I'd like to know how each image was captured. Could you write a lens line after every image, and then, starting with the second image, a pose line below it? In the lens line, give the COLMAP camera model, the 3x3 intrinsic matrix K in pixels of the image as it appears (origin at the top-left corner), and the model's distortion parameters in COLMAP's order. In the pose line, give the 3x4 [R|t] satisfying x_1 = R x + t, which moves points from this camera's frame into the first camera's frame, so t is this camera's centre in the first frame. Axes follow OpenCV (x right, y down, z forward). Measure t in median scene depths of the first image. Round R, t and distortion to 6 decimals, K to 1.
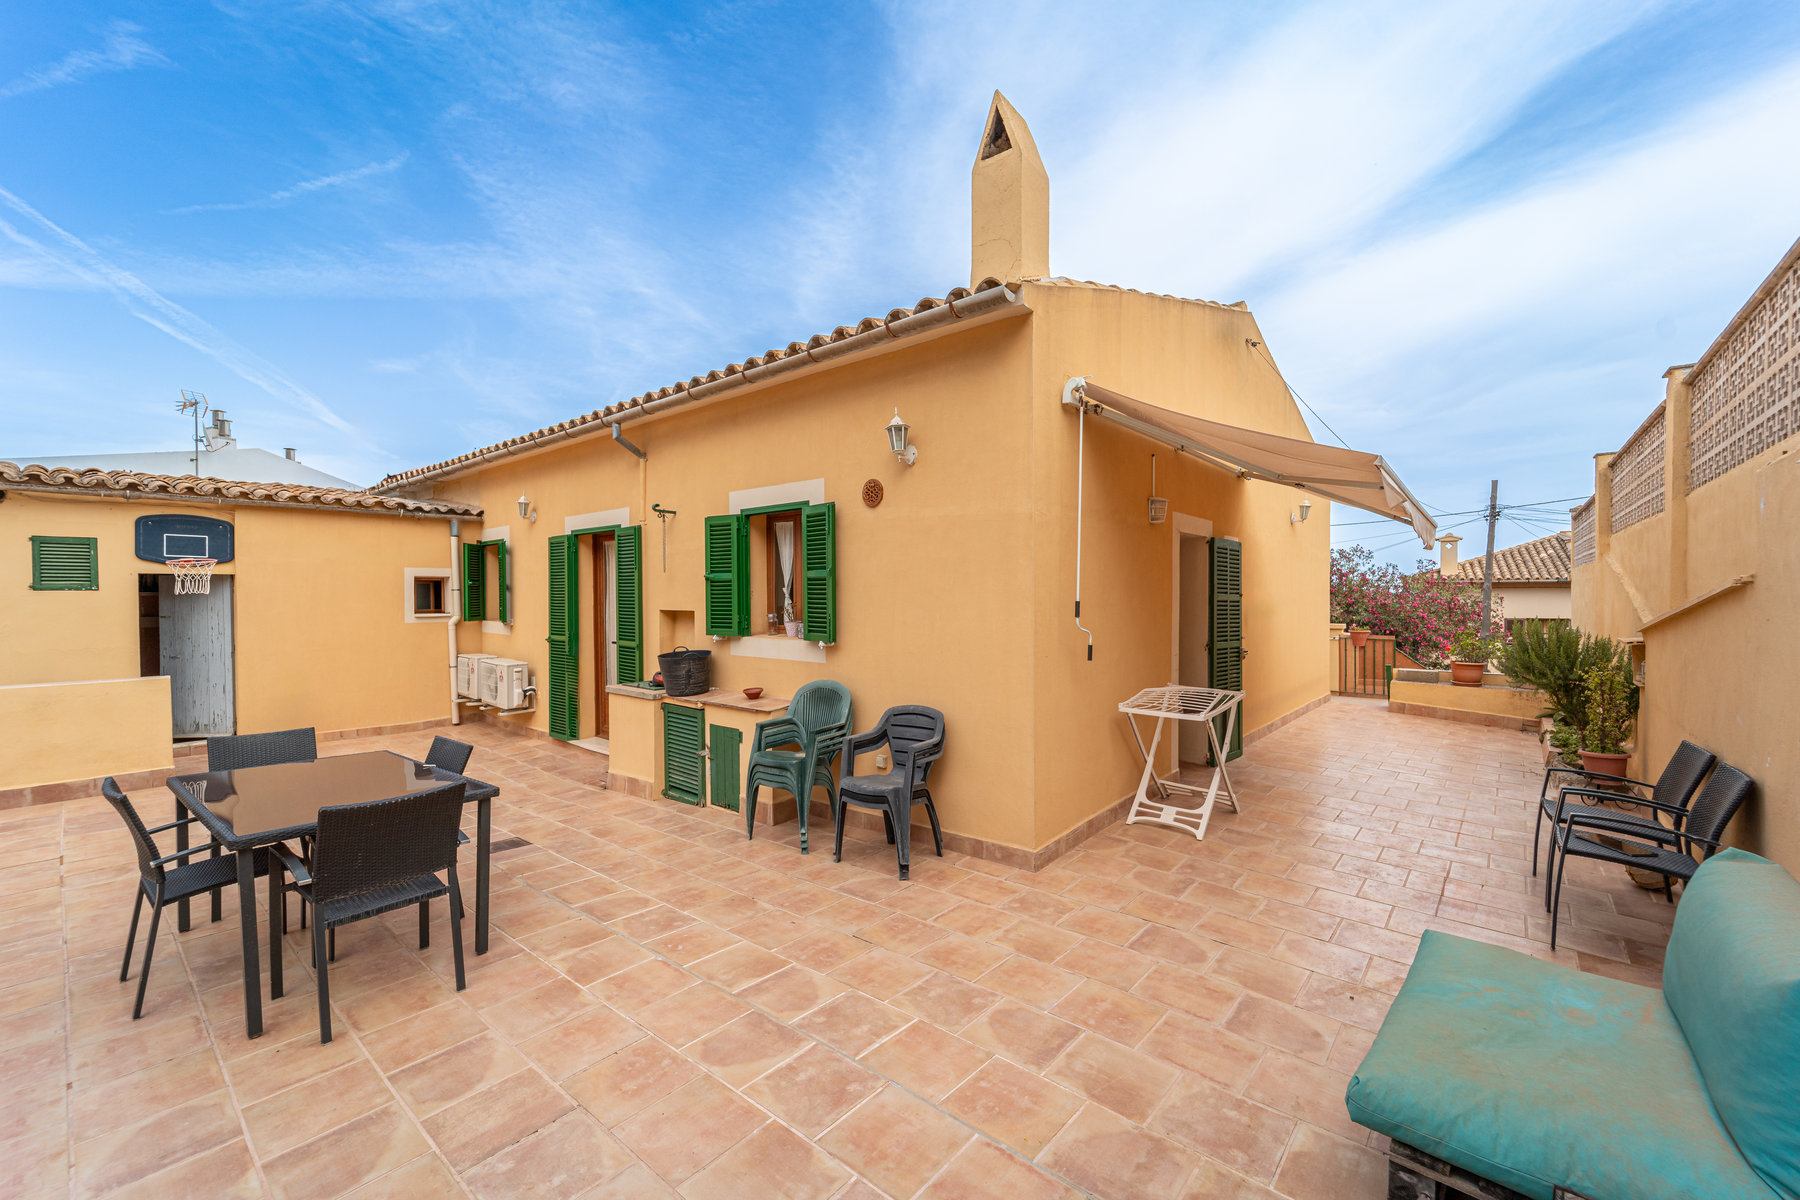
lens RADIAL K [[744.6, 0, 899.7], [0, 744.6, 605.0], [0, 0, 1]] dist [-0.001304, -0.000666]
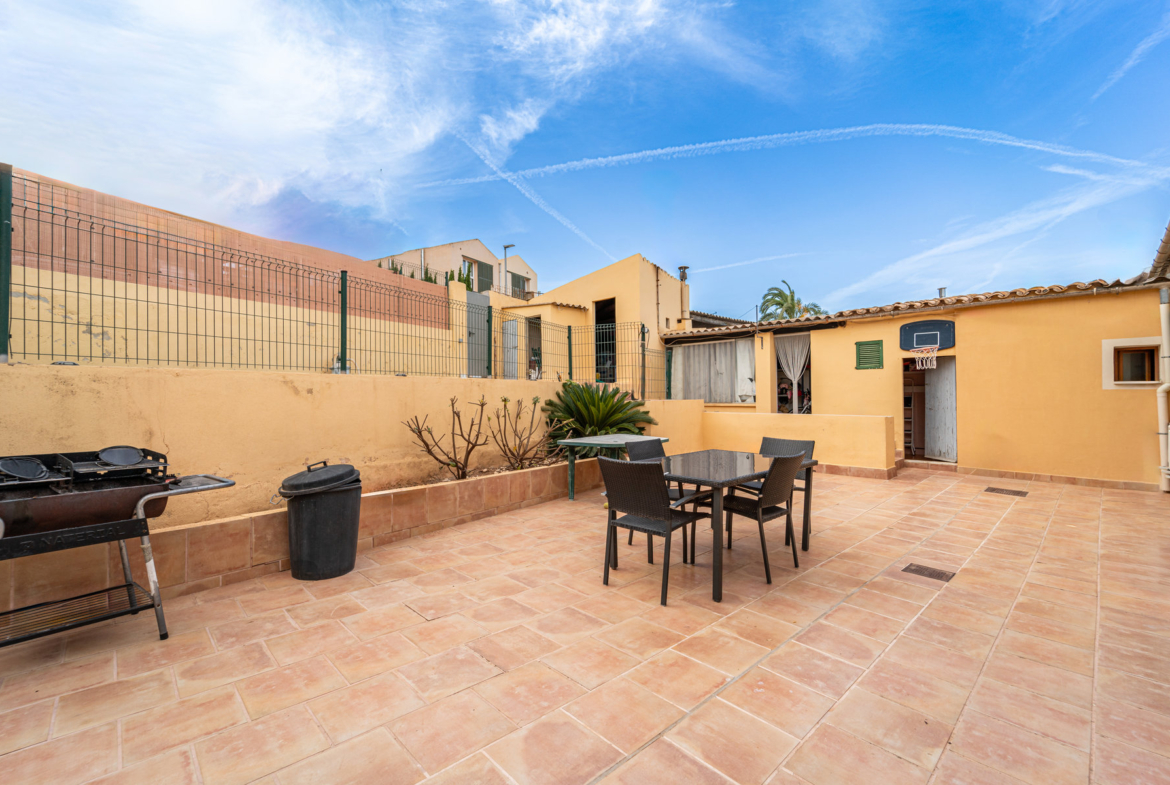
lens RADIAL K [[484.0, 0, 608.2], [0, 484.0, 390.9], [0, 0, 1]] dist [-0.001304, -0.000666]
pose [[-0.097383, -0.006841, -0.995223, 0.246314], [-0.005348, 0.999966, -0.006350, 0.067914], [0.995233, 0.004705, -0.097417, 0.651500]]
